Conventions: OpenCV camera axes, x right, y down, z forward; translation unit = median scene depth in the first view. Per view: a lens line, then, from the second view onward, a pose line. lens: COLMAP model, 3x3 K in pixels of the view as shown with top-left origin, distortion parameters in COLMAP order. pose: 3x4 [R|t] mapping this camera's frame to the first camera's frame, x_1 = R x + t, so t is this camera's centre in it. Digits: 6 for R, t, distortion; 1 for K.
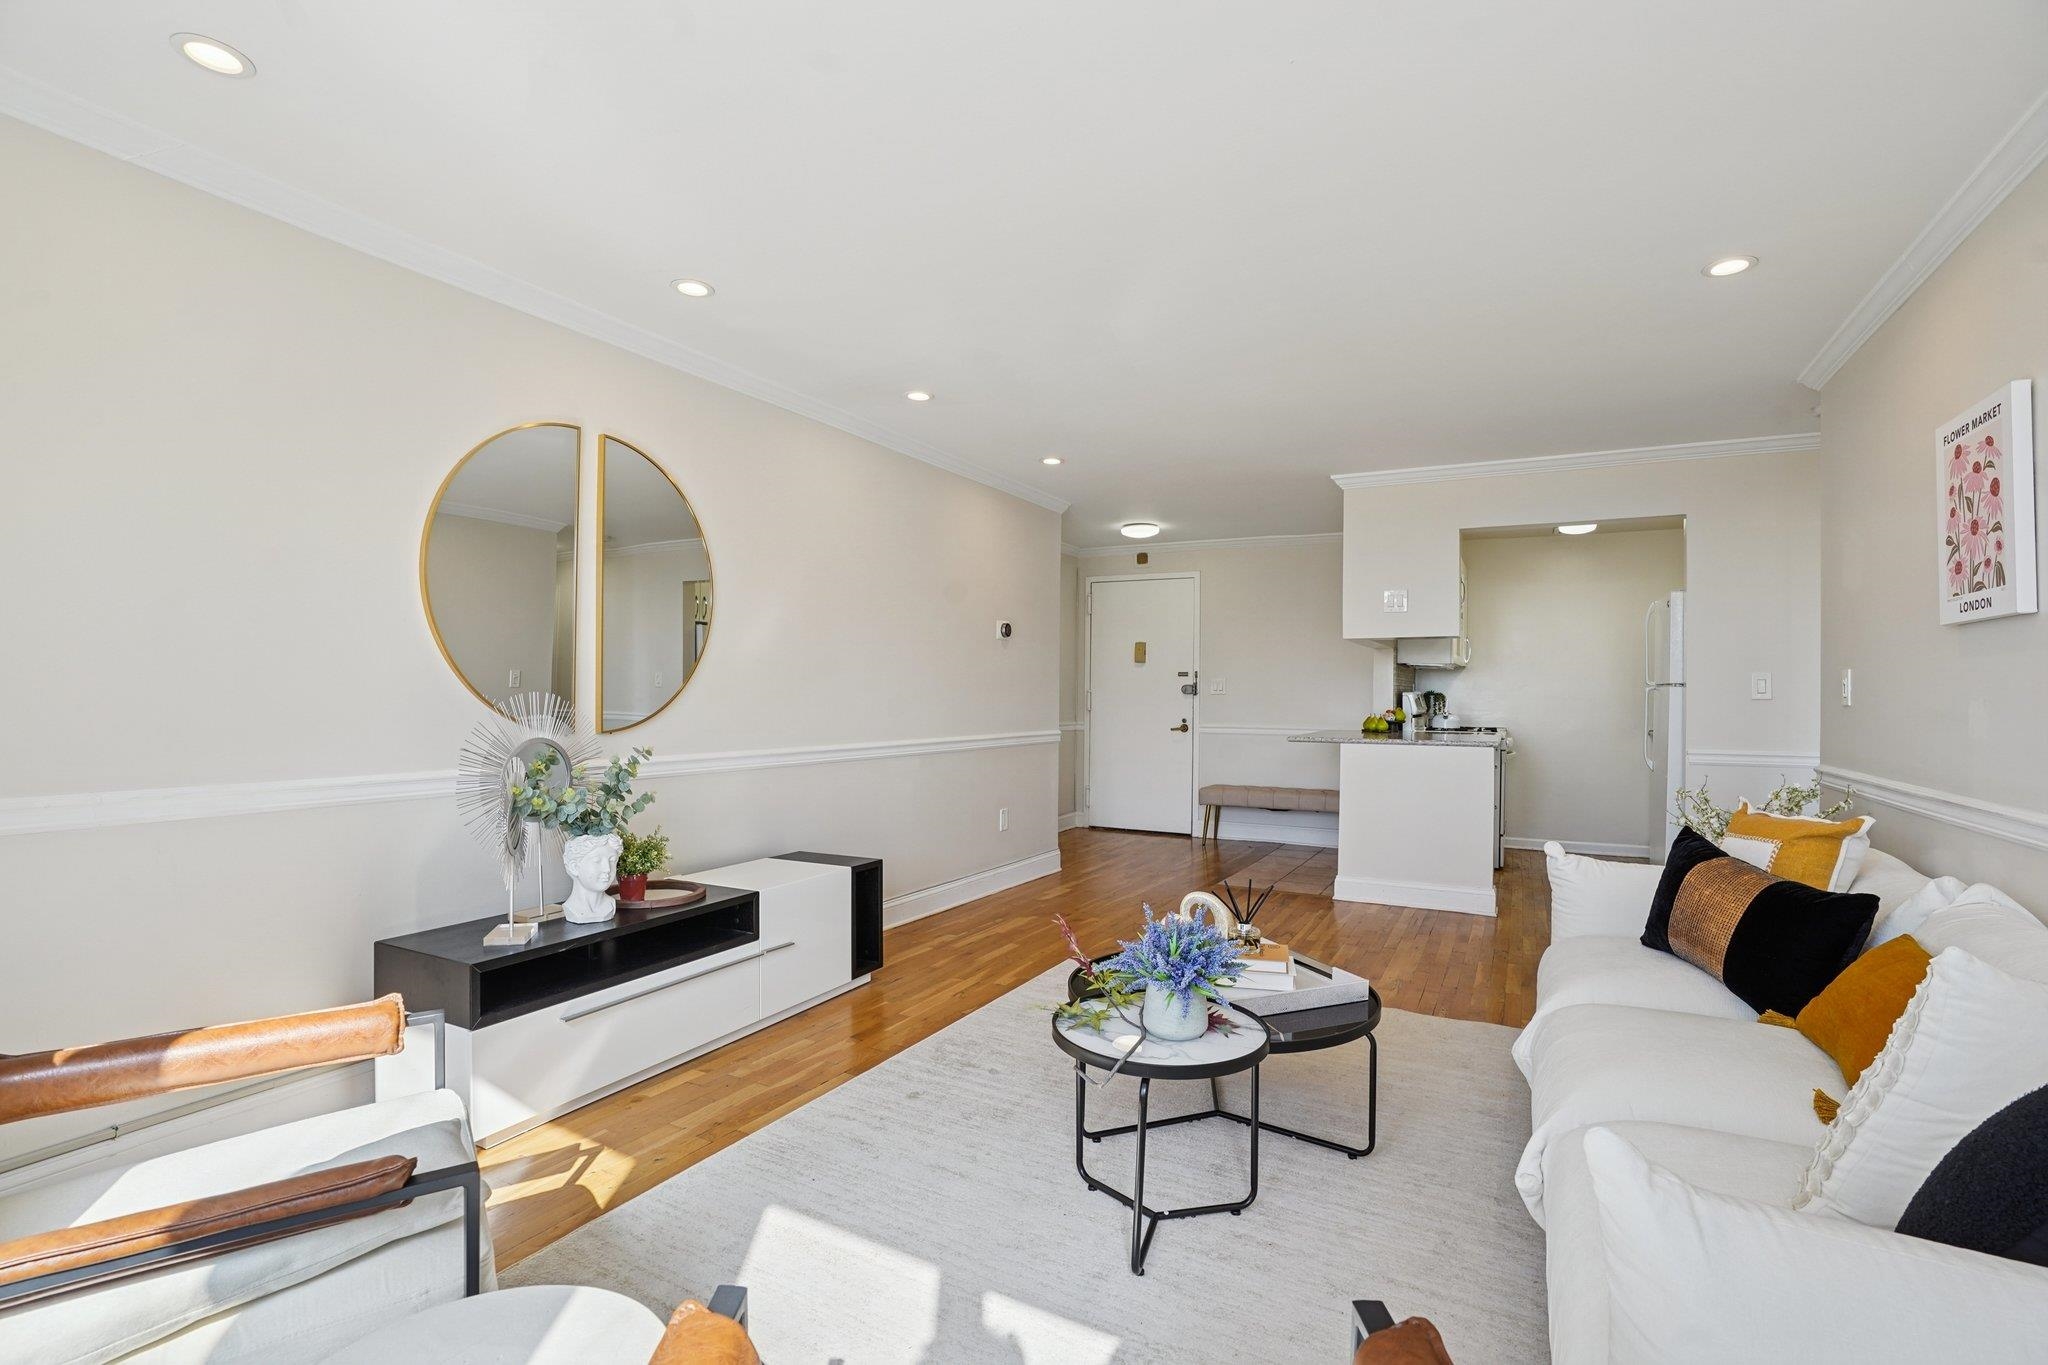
lens RADIAL K [[950.6, 0, 1028.0], [0, 950.6, 683.9], [0, 0, 1]] dist [-0.031939, 0.012690]
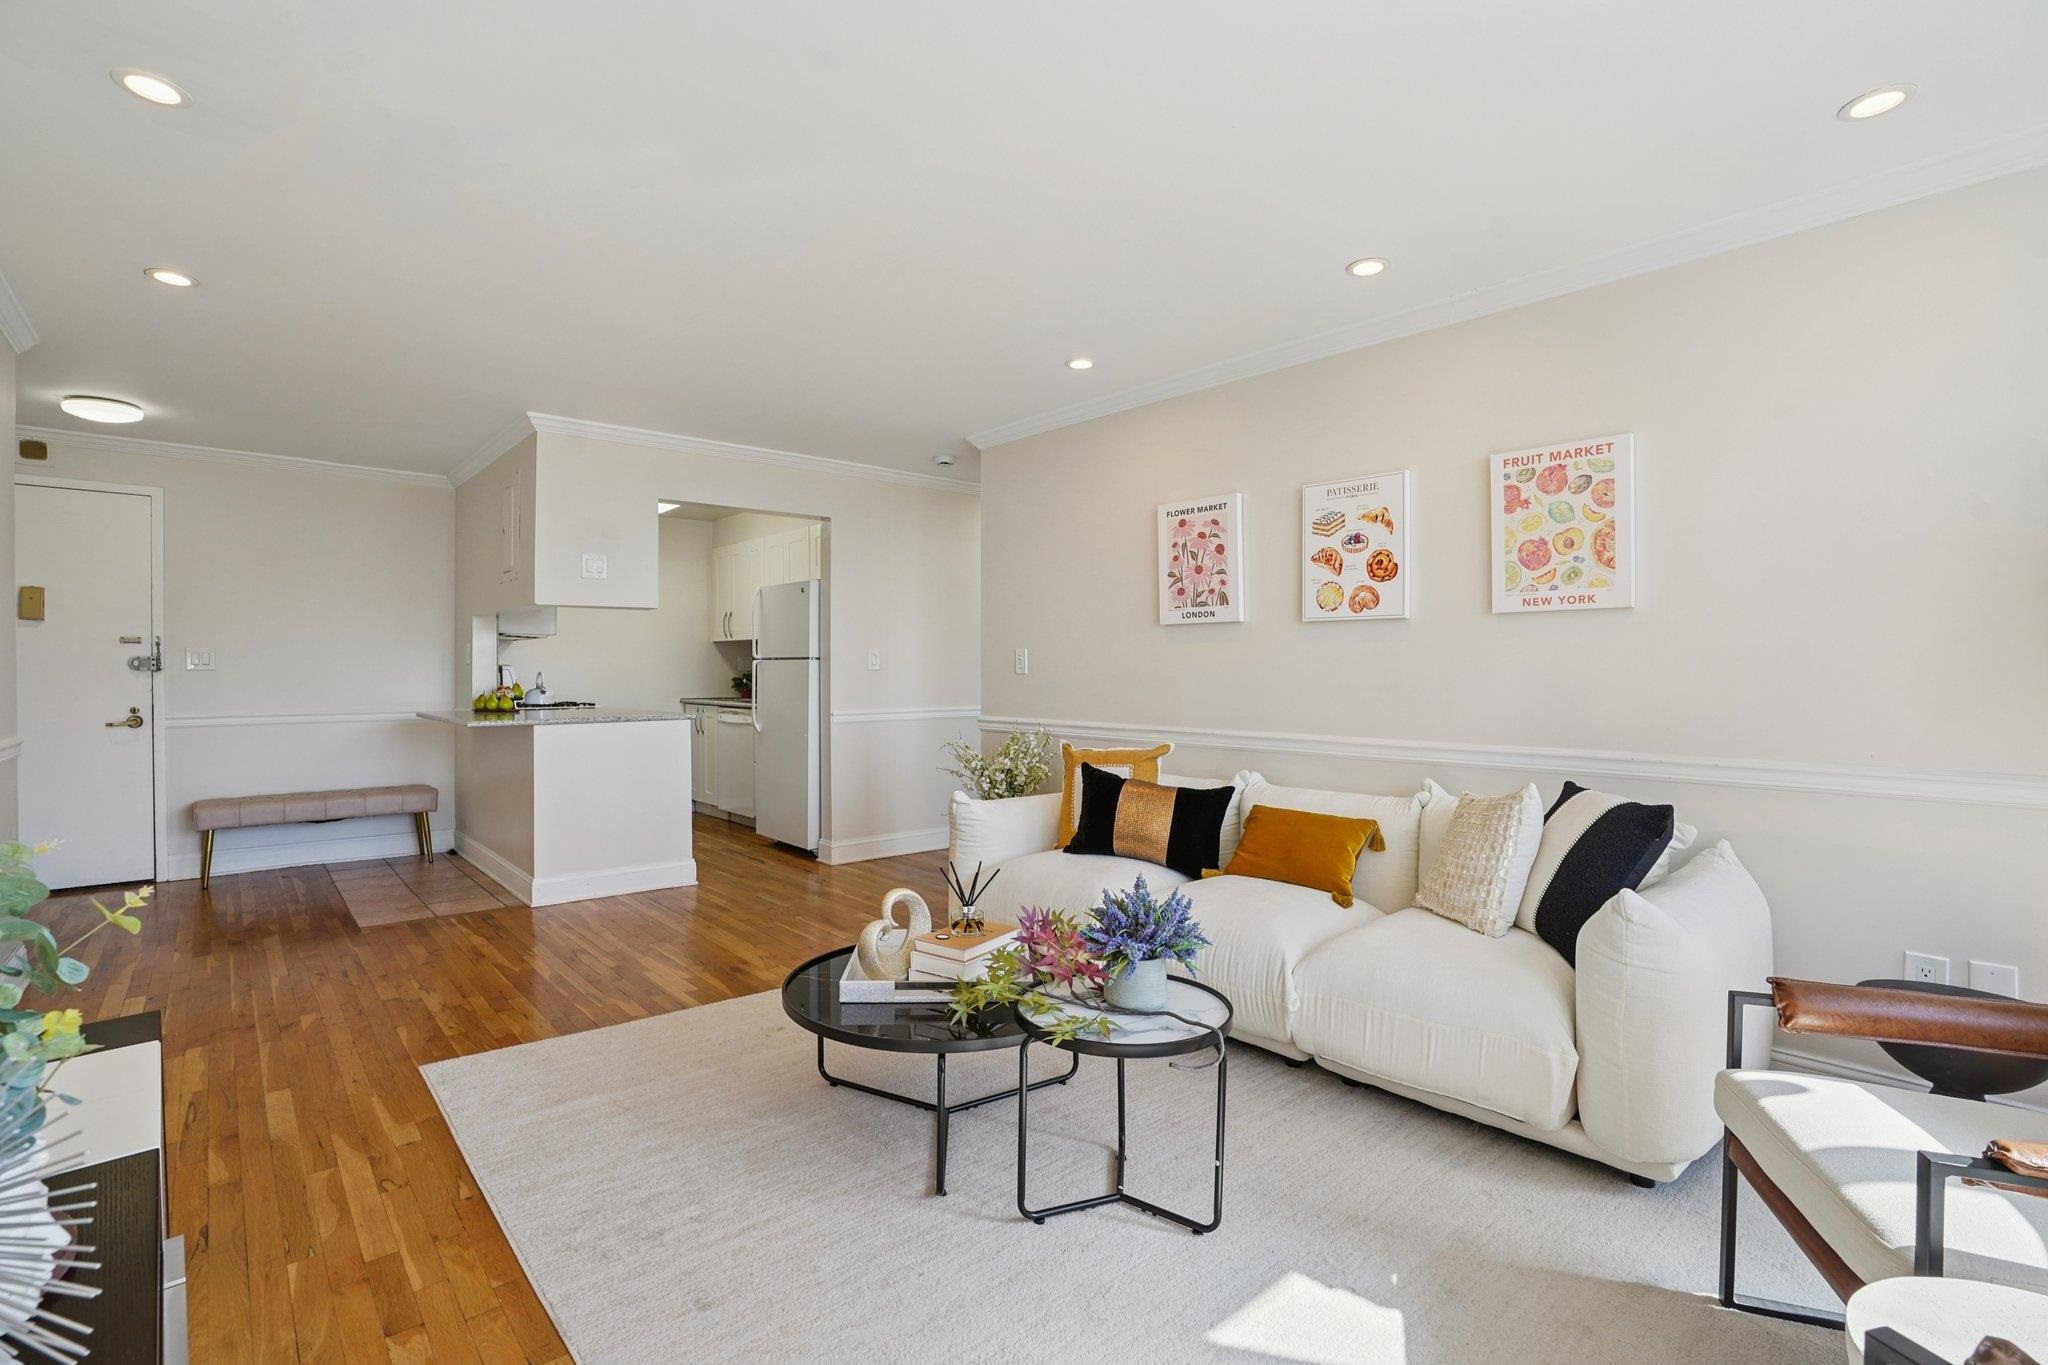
lens RADIAL K [[950.6, 0, 1017.1], [0, 950.6, 667.3], [0, 0, 1]] dist [-0.031939, 0.012690]
pose [[0.365138, -0.010653, 0.930892, -0.475800], [-0.003949, 0.999908, 0.012991, -0.005348], [-0.930945, -0.008420, 0.365062, 0.426826]]
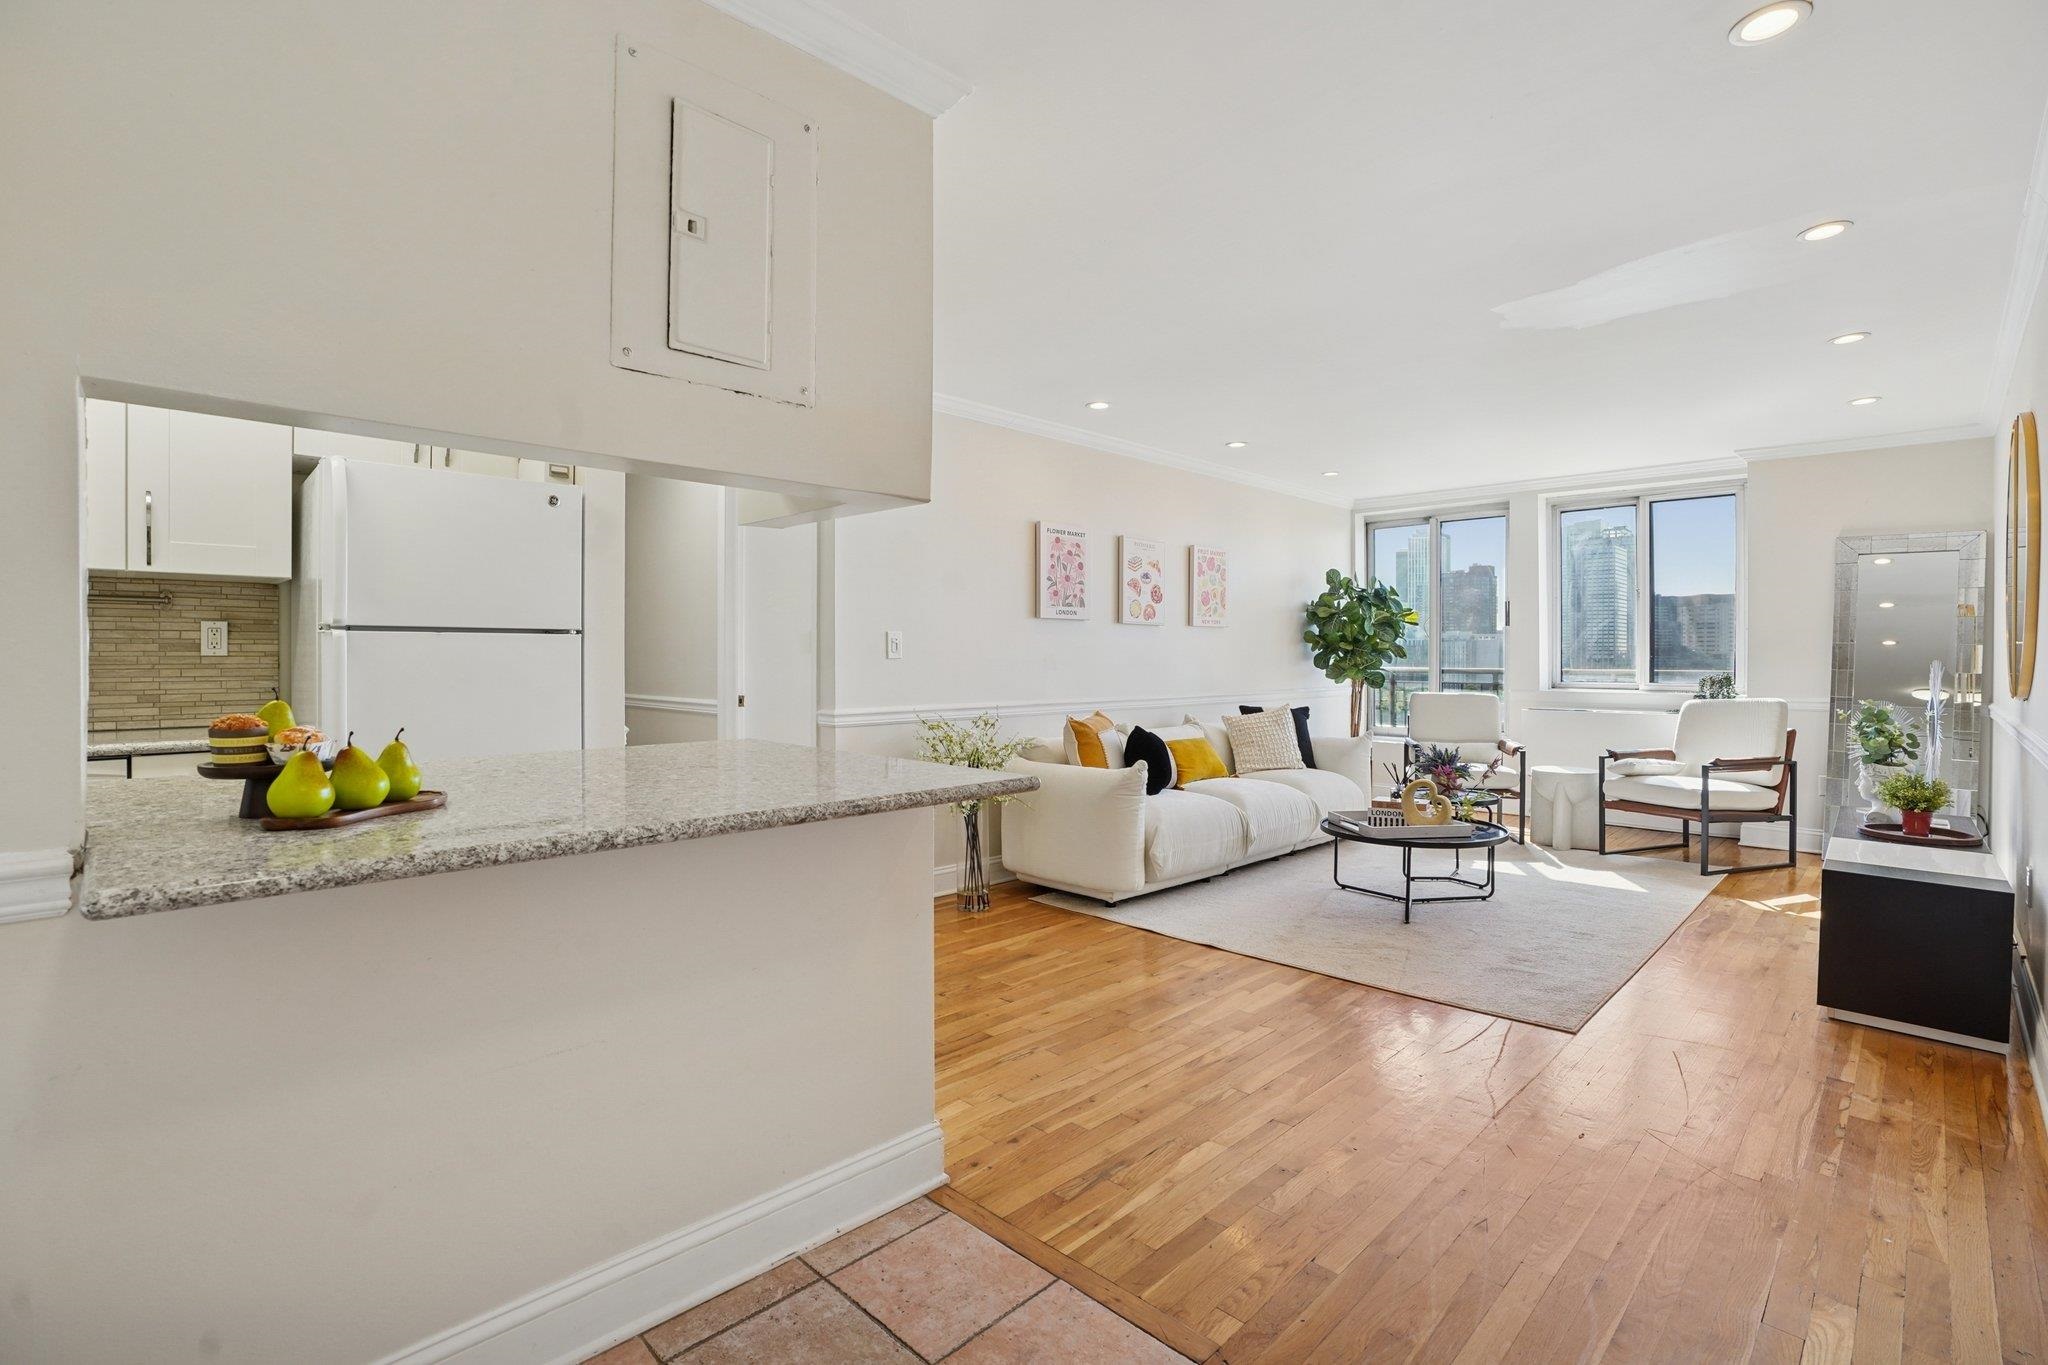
lens RADIAL K [[950.6, 0, 1002.8], [0, 950.6, 665.5], [0, 0, 1]] dist [-0.031939, 0.012690]
pose [[-0.949760, -0.010068, 0.312816, 0.279208], [-0.010199, 0.999947, 0.001220, 0.027767], [-0.312812, -0.002032, -0.949813, 2.072737]]
